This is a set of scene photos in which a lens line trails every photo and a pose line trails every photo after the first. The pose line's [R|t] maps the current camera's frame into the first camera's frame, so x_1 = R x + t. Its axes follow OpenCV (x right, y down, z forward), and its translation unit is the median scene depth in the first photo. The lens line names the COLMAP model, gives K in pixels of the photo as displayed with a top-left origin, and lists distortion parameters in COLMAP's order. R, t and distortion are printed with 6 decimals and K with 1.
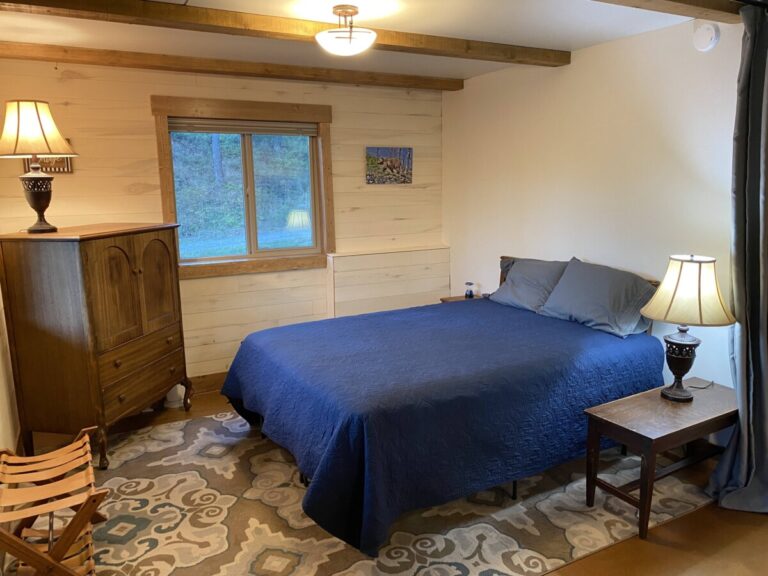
lens RADIAL K [[587.1, 0, 384.0], [0, 587.1, 288.0], [0, 0, 1]] dist [0.099031, -0.151038]
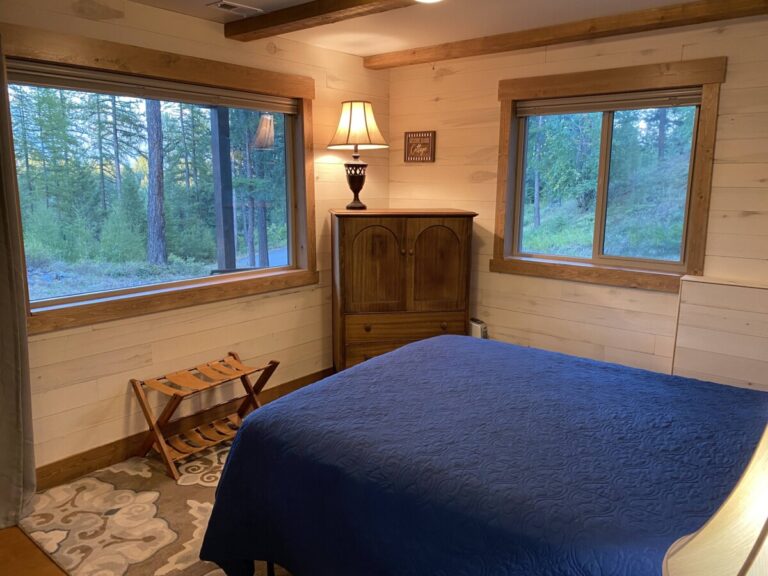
lens RADIAL K [[587.1, 0, 384.0], [0, 587.1, 288.0], [0, 0, 1]] dist [0.099031, -0.151038]
pose [[0.381622, 0.186464, -0.905315, 0.481357], [-0.180978, 0.975557, 0.124642, -0.079054], [0.906428, 0.116275, 0.406040, 0.472803]]
